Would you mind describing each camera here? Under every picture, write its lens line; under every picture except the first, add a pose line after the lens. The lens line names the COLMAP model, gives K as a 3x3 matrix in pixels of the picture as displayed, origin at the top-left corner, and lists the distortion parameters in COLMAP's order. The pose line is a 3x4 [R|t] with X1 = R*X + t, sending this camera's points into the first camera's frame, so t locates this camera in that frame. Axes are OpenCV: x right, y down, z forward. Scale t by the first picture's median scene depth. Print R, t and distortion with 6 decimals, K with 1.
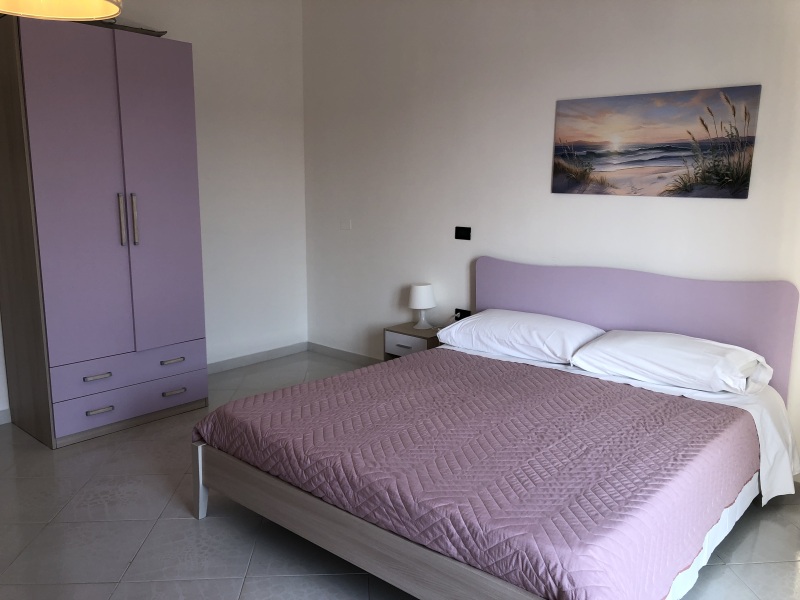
lens RADIAL K [[654.9, 0, 400.0], [0, 654.9, 300.0], [0, 0, 1]] dist [0.023543, 0.003352]
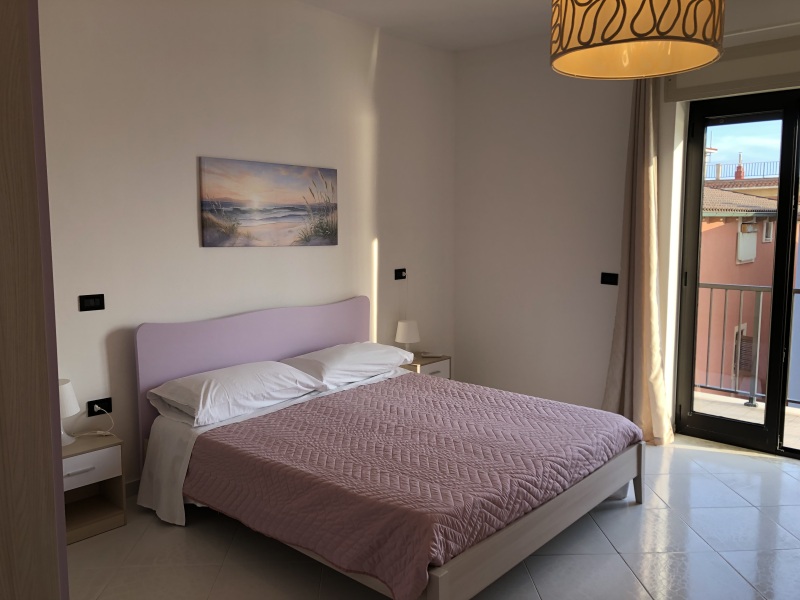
lens RADIAL K [[654.9, 0, 400.0], [0, 654.9, 300.0], [0, 0, 1]] dist [0.023543, 0.003352]
pose [[0.009203, -0.128434, 0.991675, -0.835602], [0.171244, 0.977269, 0.124979, -0.172520], [-0.985186, 0.168669, 0.030988, 0.750904]]
